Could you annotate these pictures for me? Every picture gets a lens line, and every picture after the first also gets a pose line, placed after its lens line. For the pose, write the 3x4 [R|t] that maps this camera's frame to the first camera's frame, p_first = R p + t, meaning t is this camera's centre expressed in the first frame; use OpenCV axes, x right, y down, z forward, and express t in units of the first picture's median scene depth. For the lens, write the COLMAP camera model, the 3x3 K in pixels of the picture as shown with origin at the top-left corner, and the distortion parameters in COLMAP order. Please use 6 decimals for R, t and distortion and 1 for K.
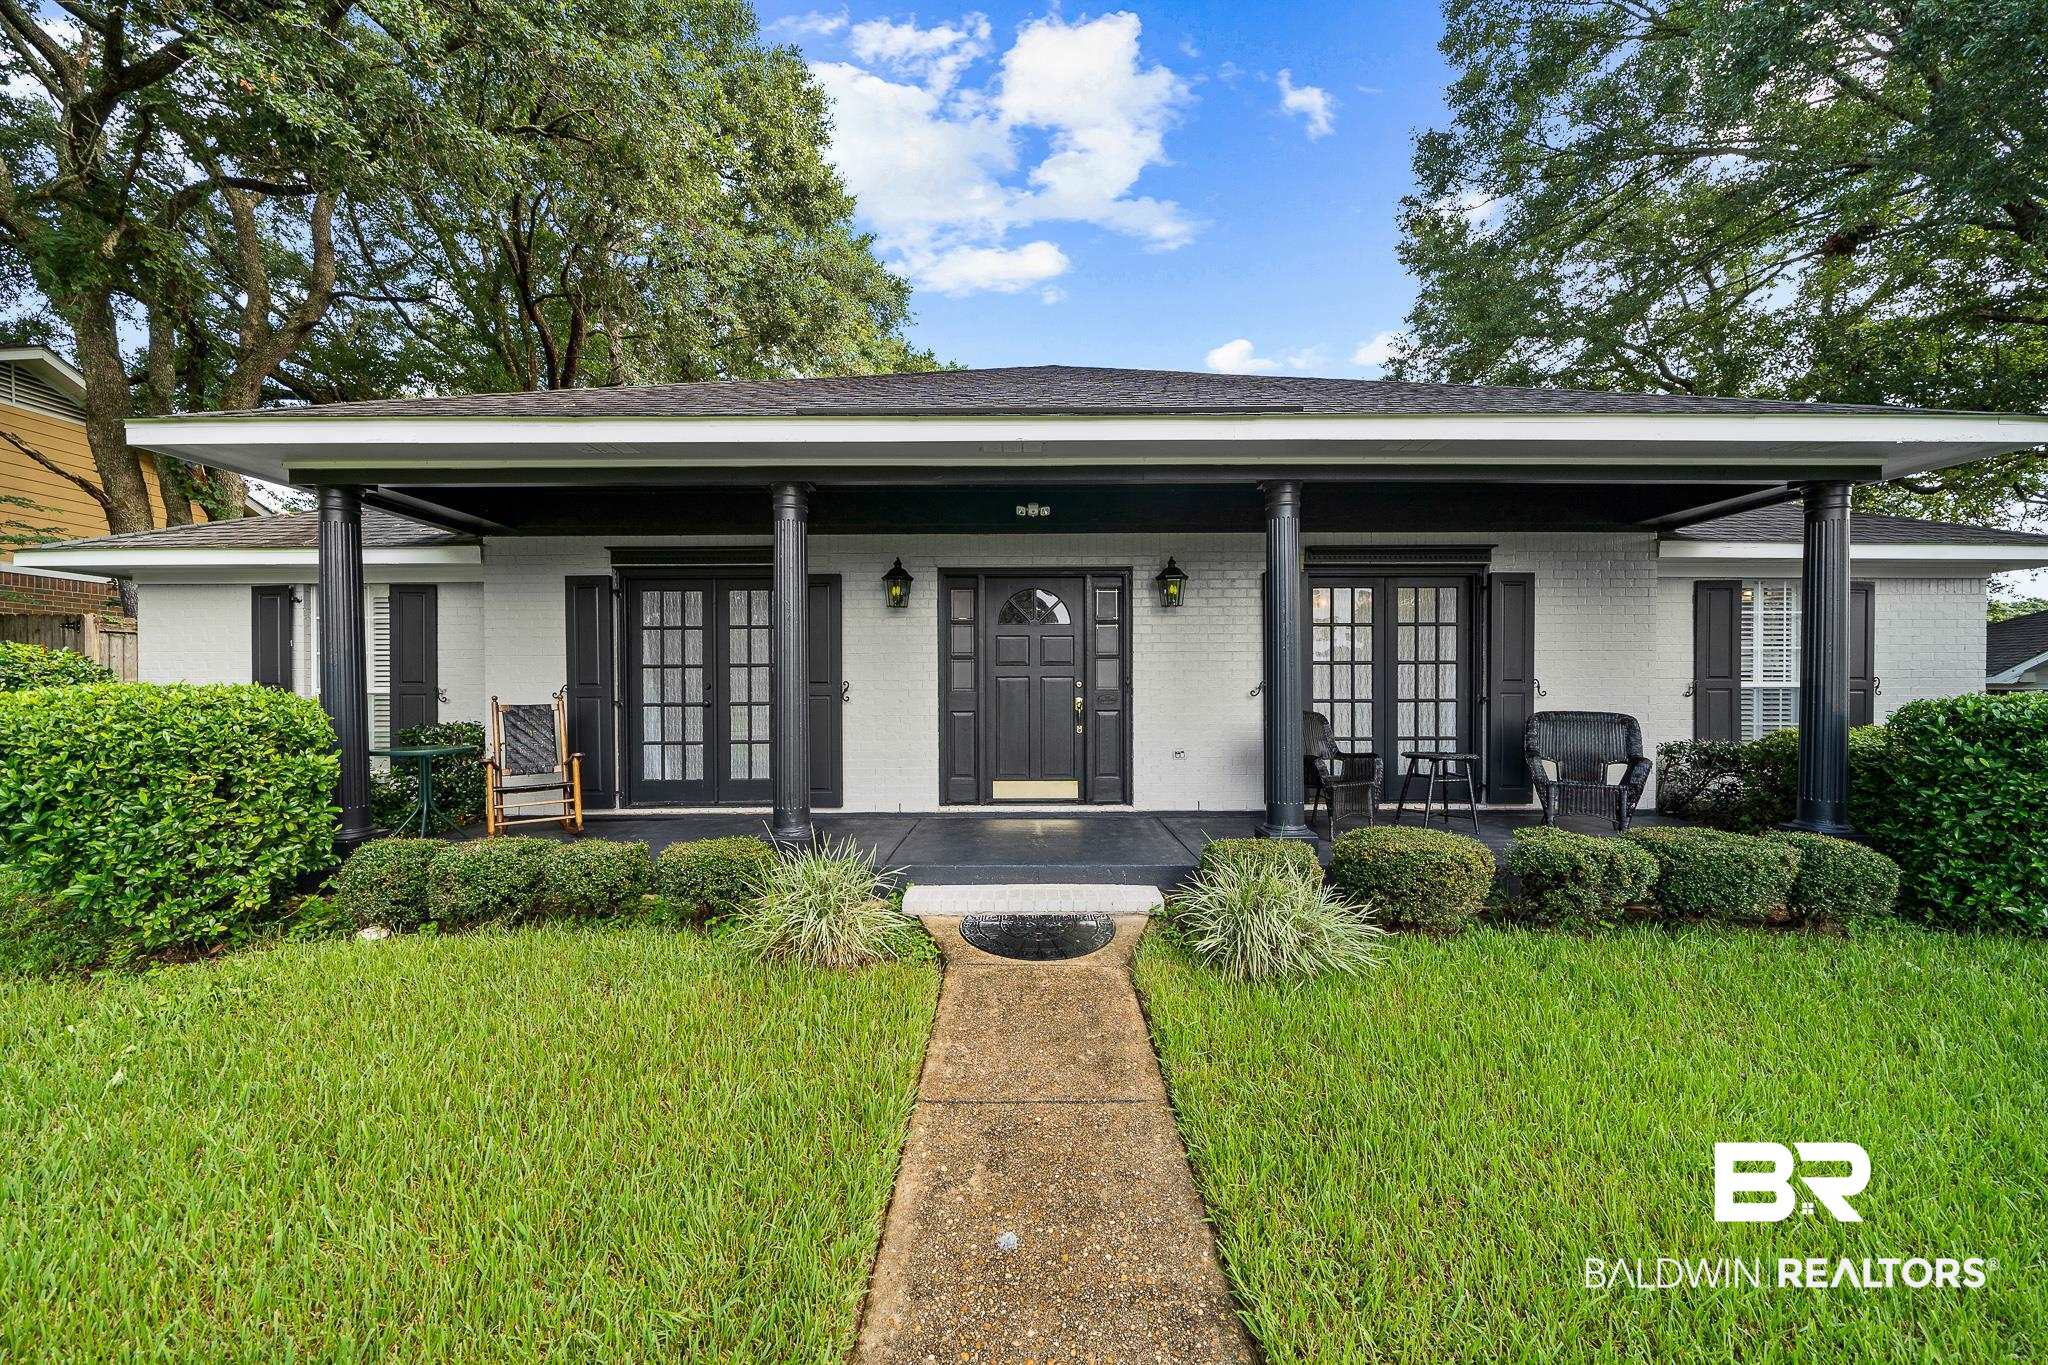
lens RADIAL K [[703.0, 0, 1023.2], [0, 703.0, 689.2], [0, 0, 1]] dist [-0.005781, -0.000123]
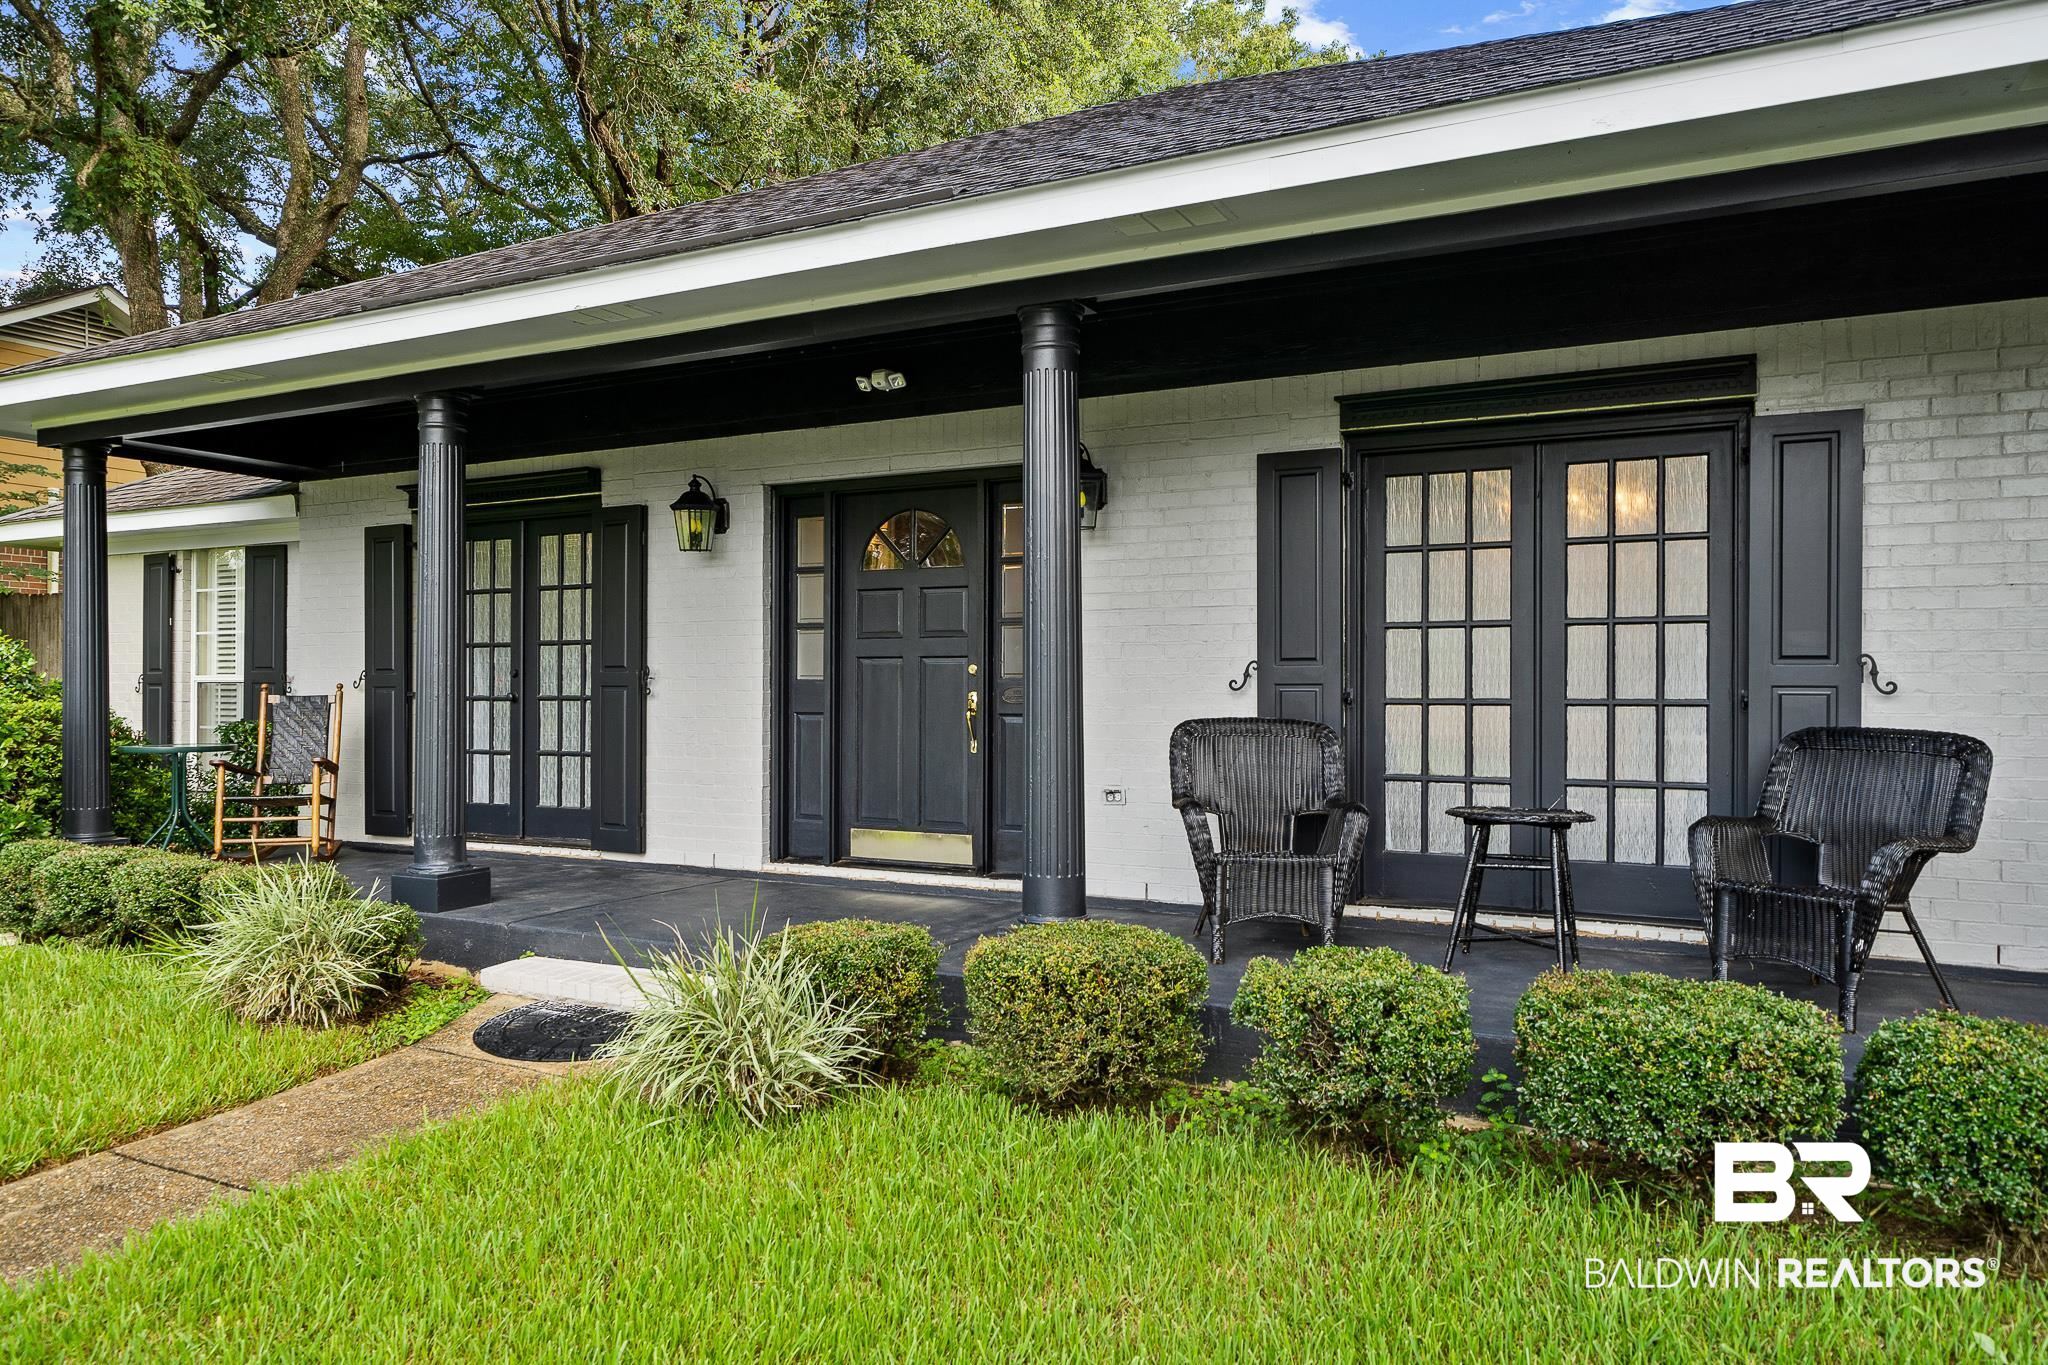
lens RADIAL K [[1386.2, 0, 1026.3], [0, 1386.2, 690.7], [0, 0, 1]] dist [0.003487, 0.006068]
pose [[0.887397, 0.005297, -0.460976, 0.652809], [-0.002425, 0.999974, 0.006823, 0.002661], [0.461000, -0.004937, 0.887386, 0.000868]]
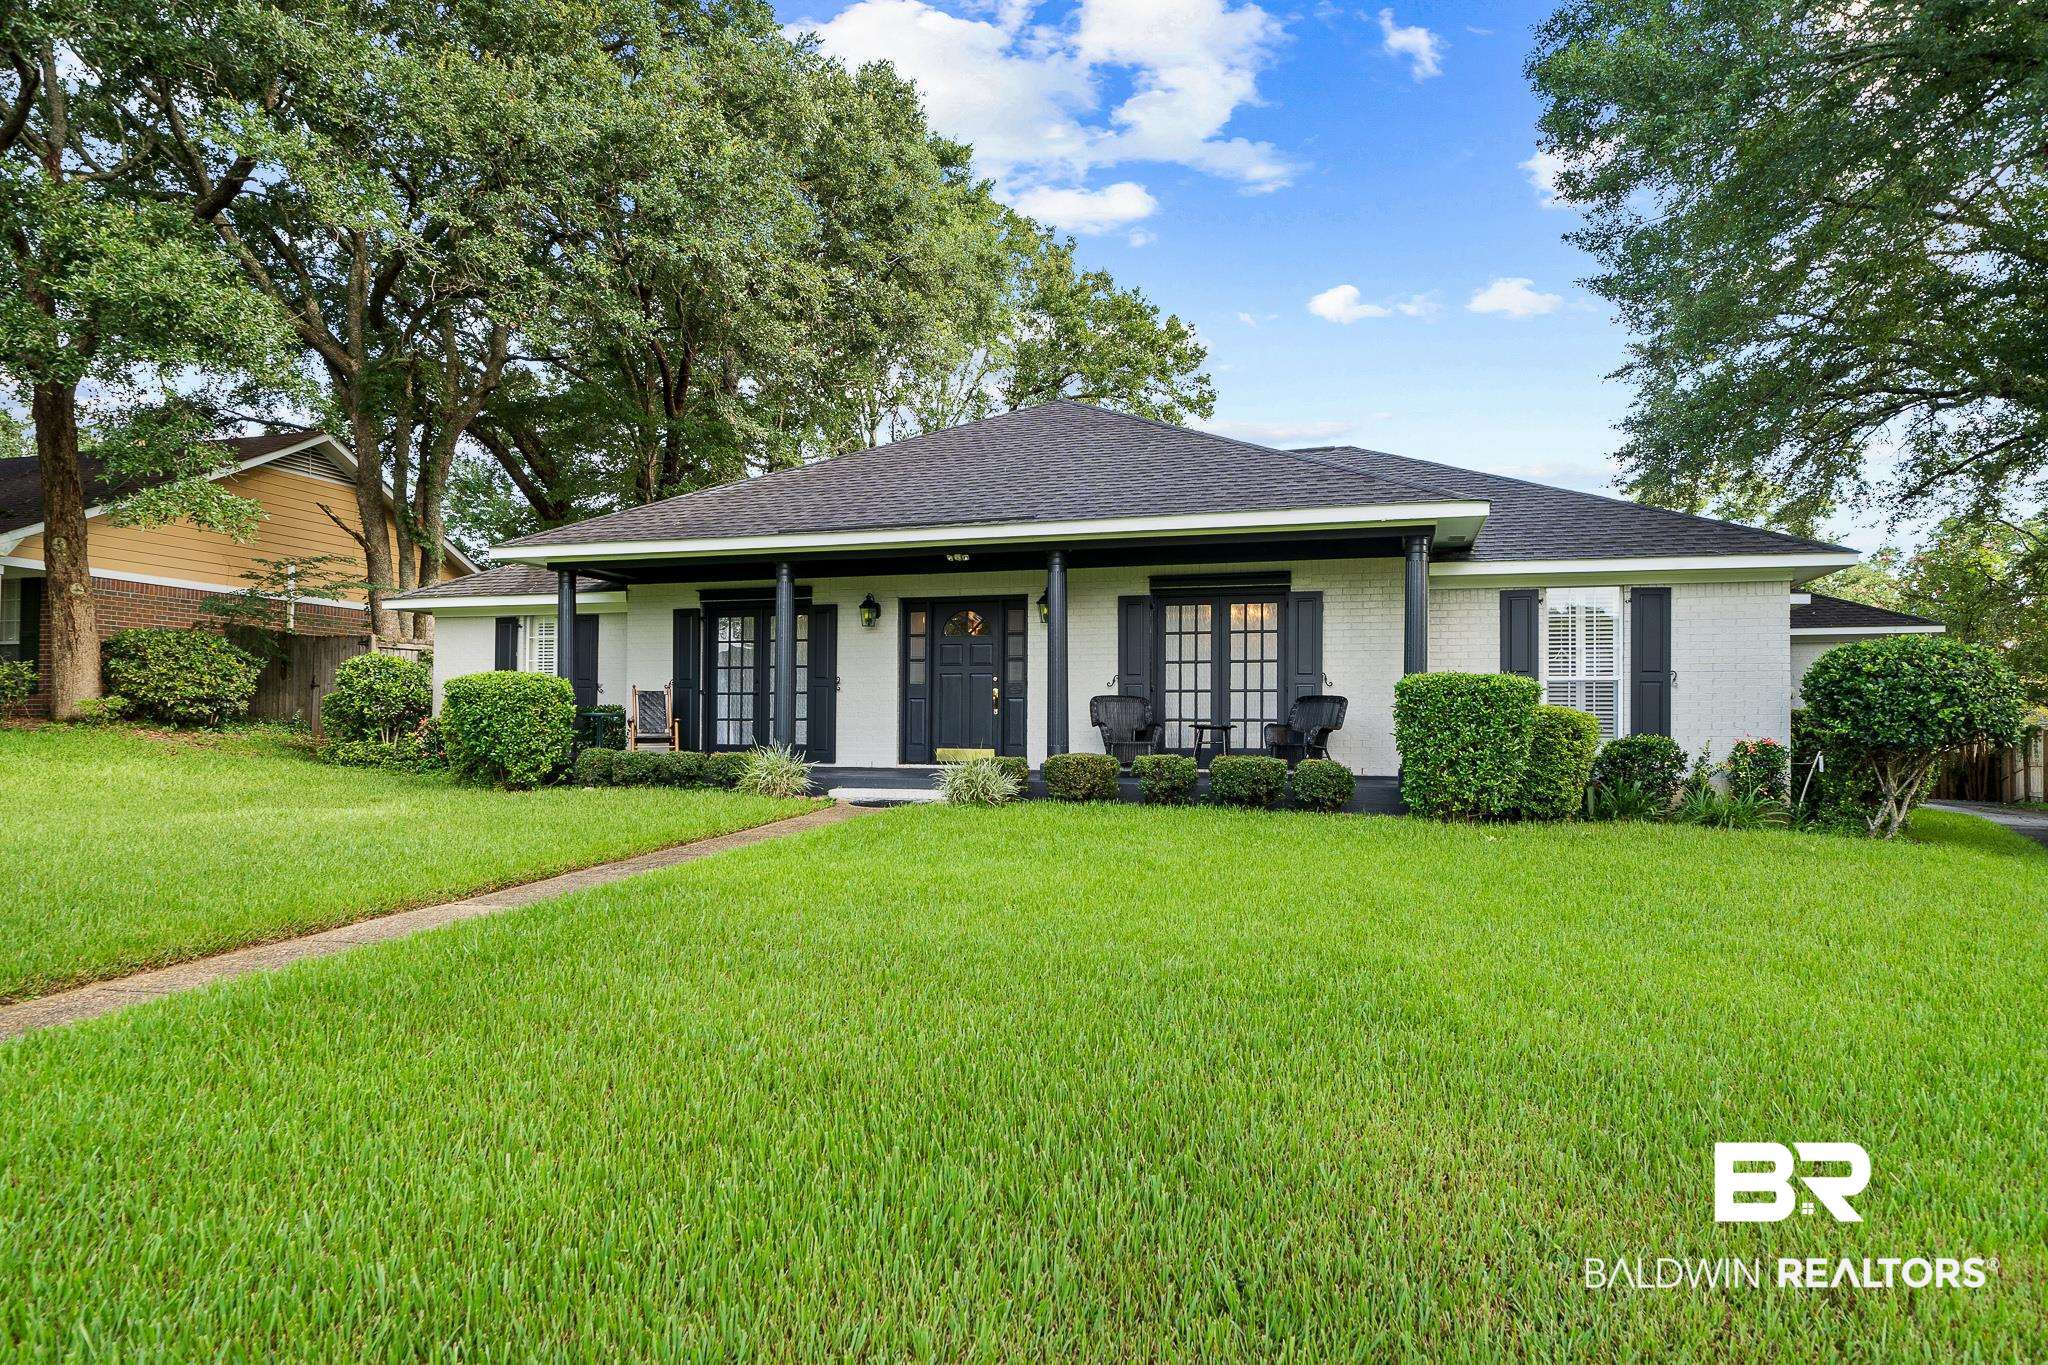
lens RADIAL K [[1221.1, 0, 1021.8], [0, 1221.1, 689.2], [0, 0, 1]] dist [0.012779, -0.004442]
pose [[0.955137, -0.000623, -0.296165, 0.849213], [-0.009611, 0.999406, -0.033095, 0.093243], [0.296010, 0.034457, 0.954563, -1.293158]]
